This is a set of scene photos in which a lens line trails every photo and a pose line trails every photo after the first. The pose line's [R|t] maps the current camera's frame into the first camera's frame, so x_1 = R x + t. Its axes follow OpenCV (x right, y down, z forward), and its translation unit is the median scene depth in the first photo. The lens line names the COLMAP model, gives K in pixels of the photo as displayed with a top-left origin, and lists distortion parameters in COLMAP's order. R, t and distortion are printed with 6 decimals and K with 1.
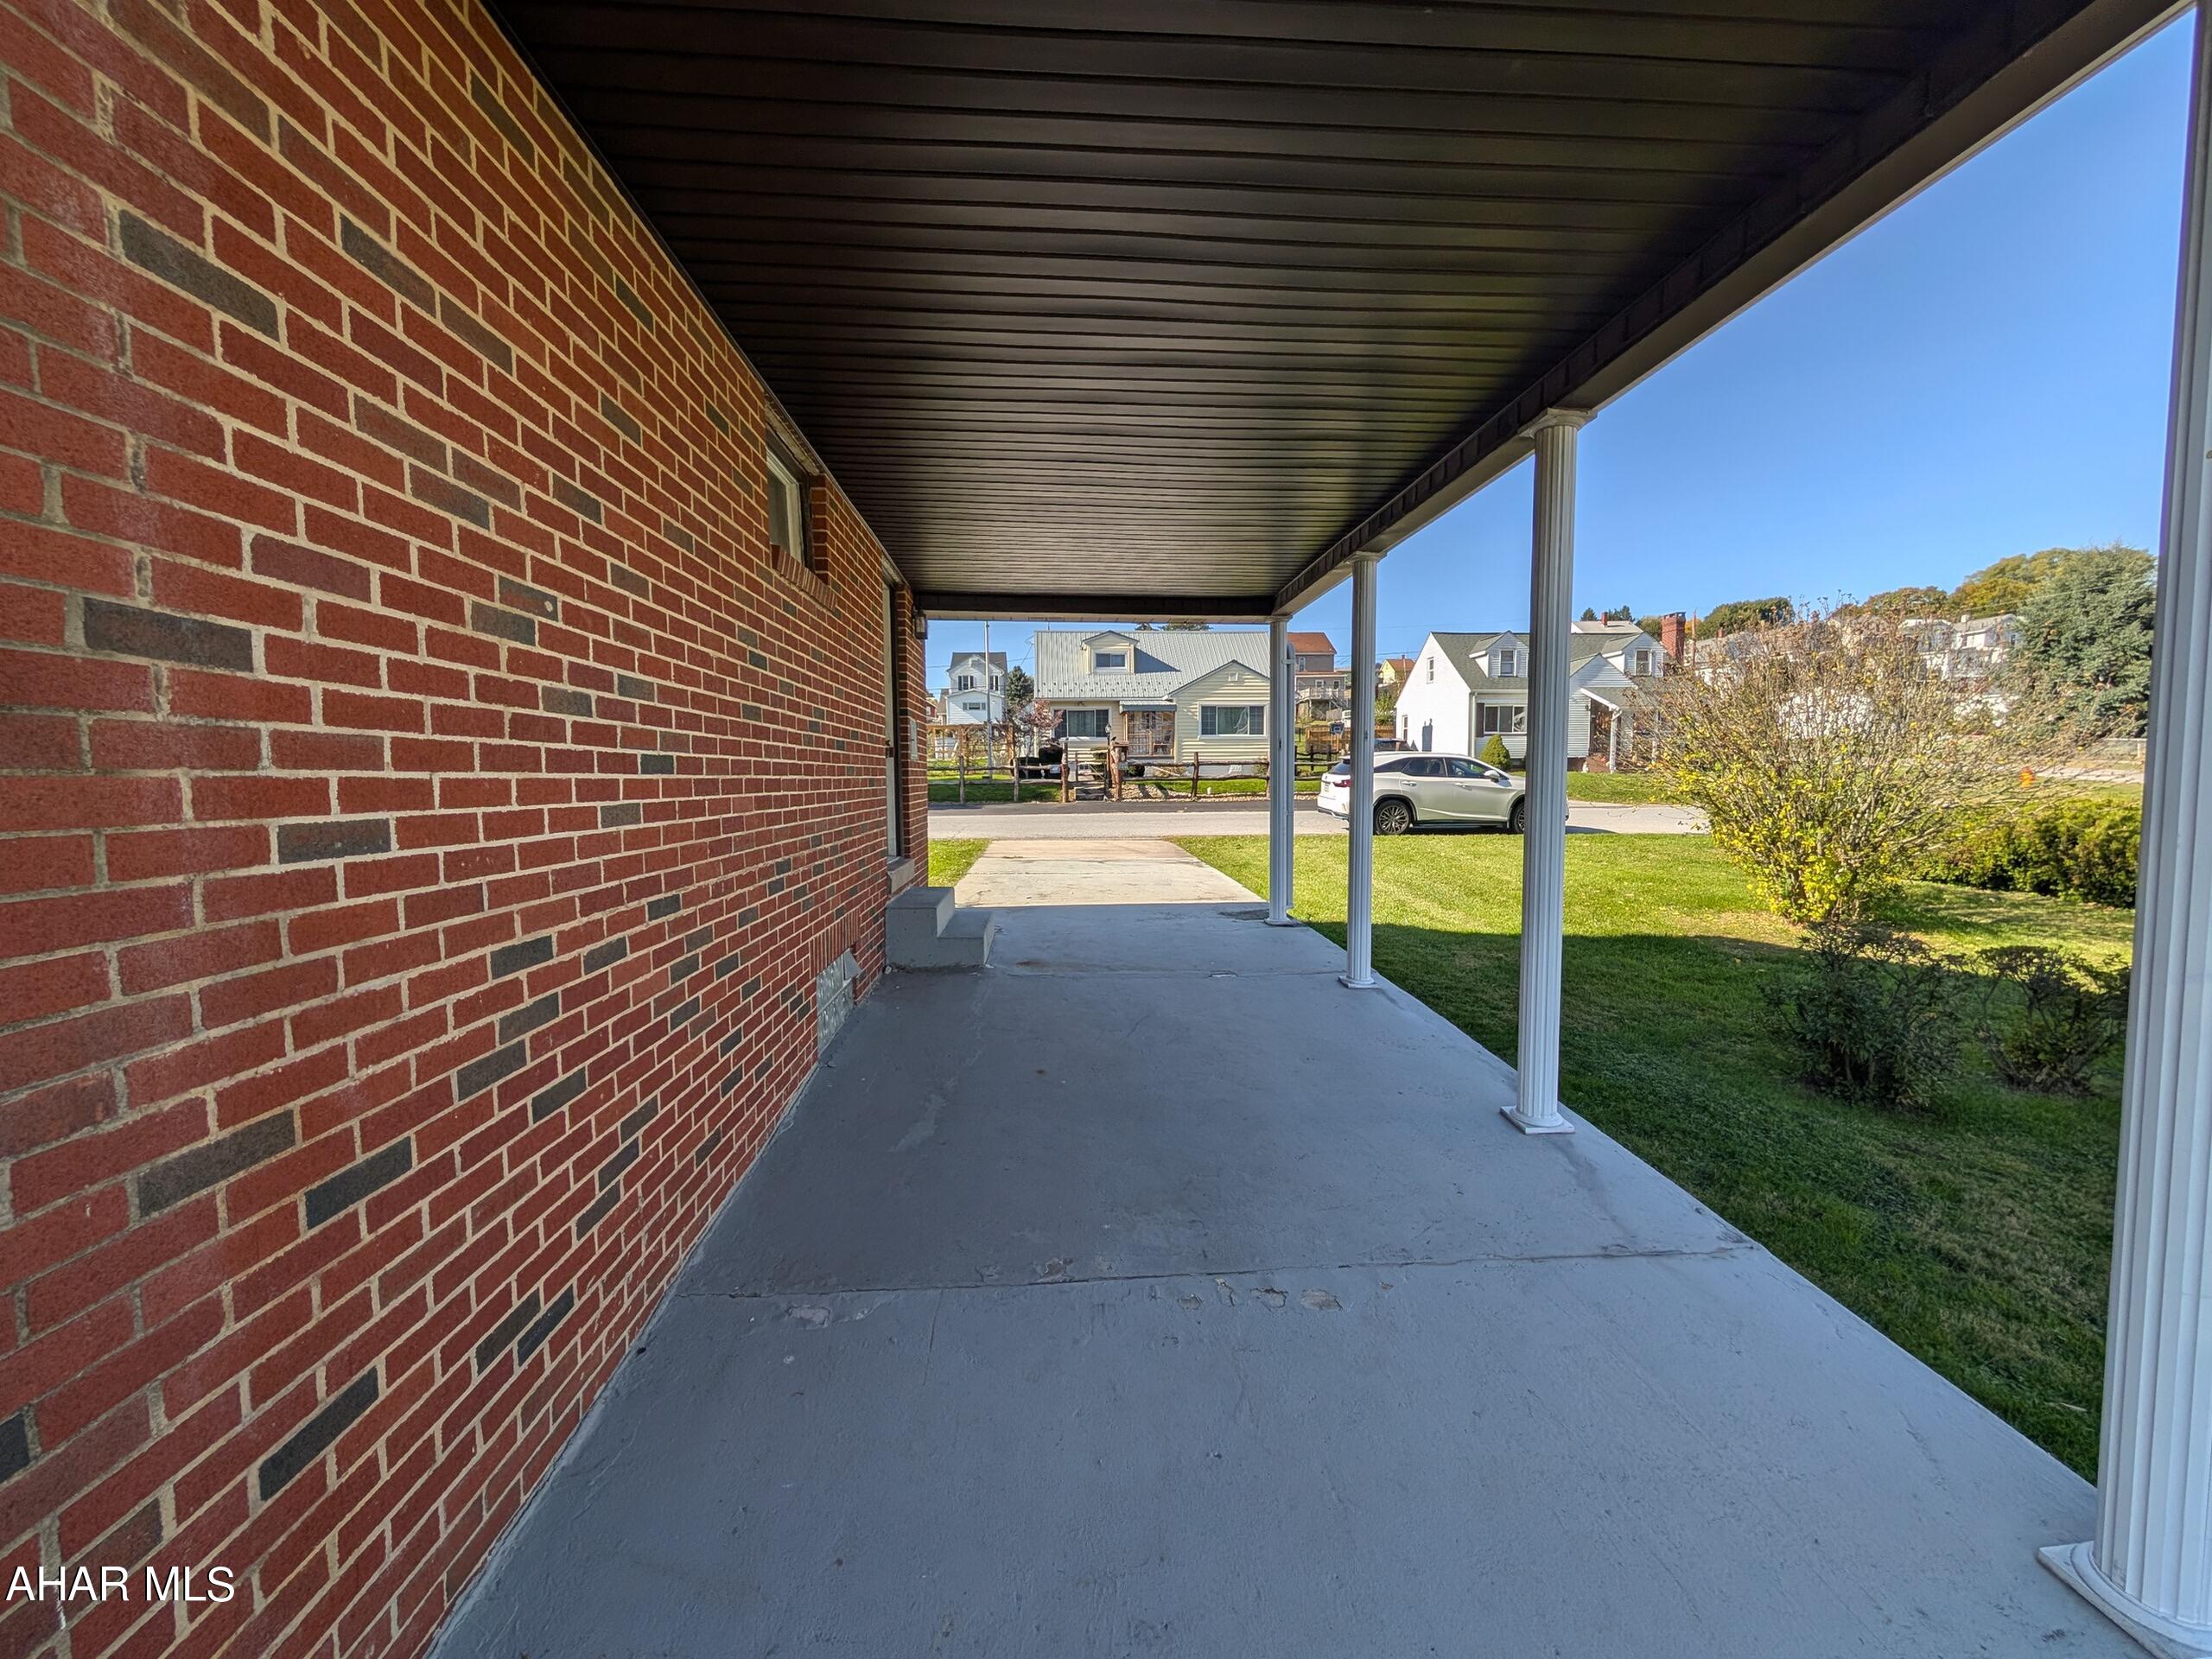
lens RADIAL K [[822.7, 0, 1106.0], [0, 822.7, 829.5], [0, 0, 1]] dist [-0.000325, 0.000095]
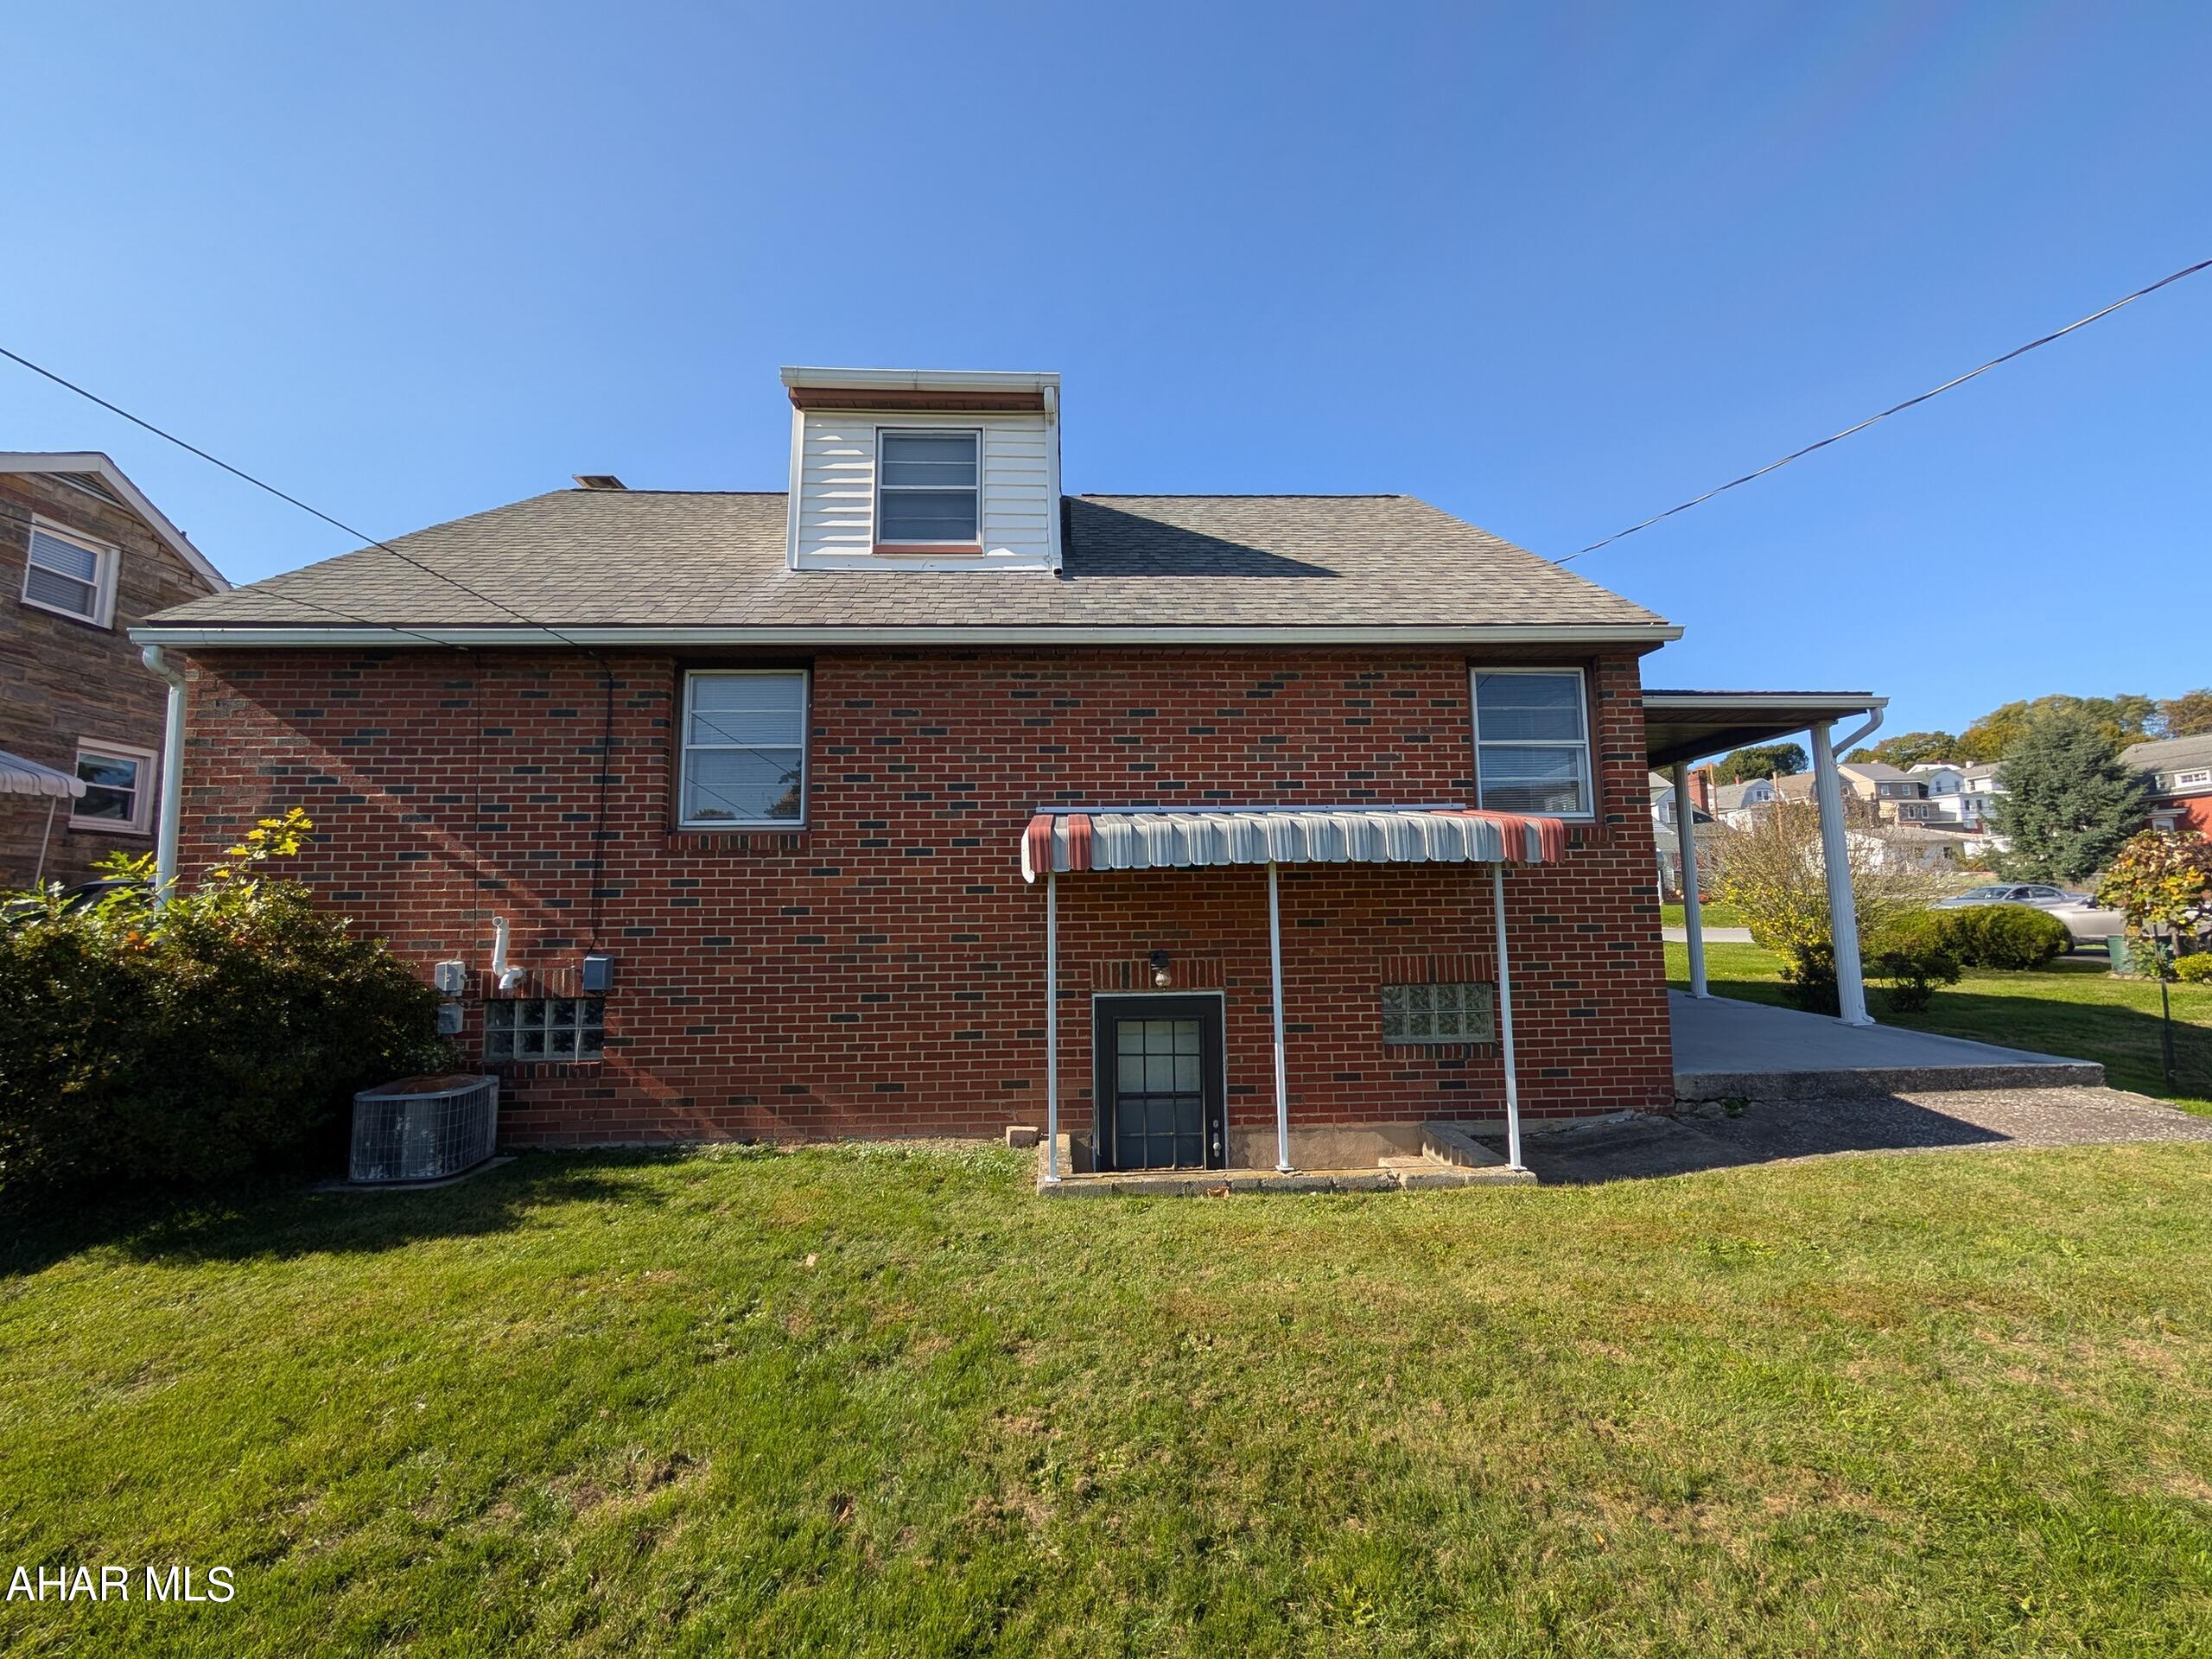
lens RADIAL K [[822.7, 0, 1106.0], [0, 822.7, 829.5], [0, 0, 1]] dist [-0.000325, 0.000095]
pose [[0.999628, -0.007534, -0.026231, -0.129989], [0.002864, 0.984791, -0.173719, 0.024027], [0.027141, 0.173579, 0.984446, -0.175466]]
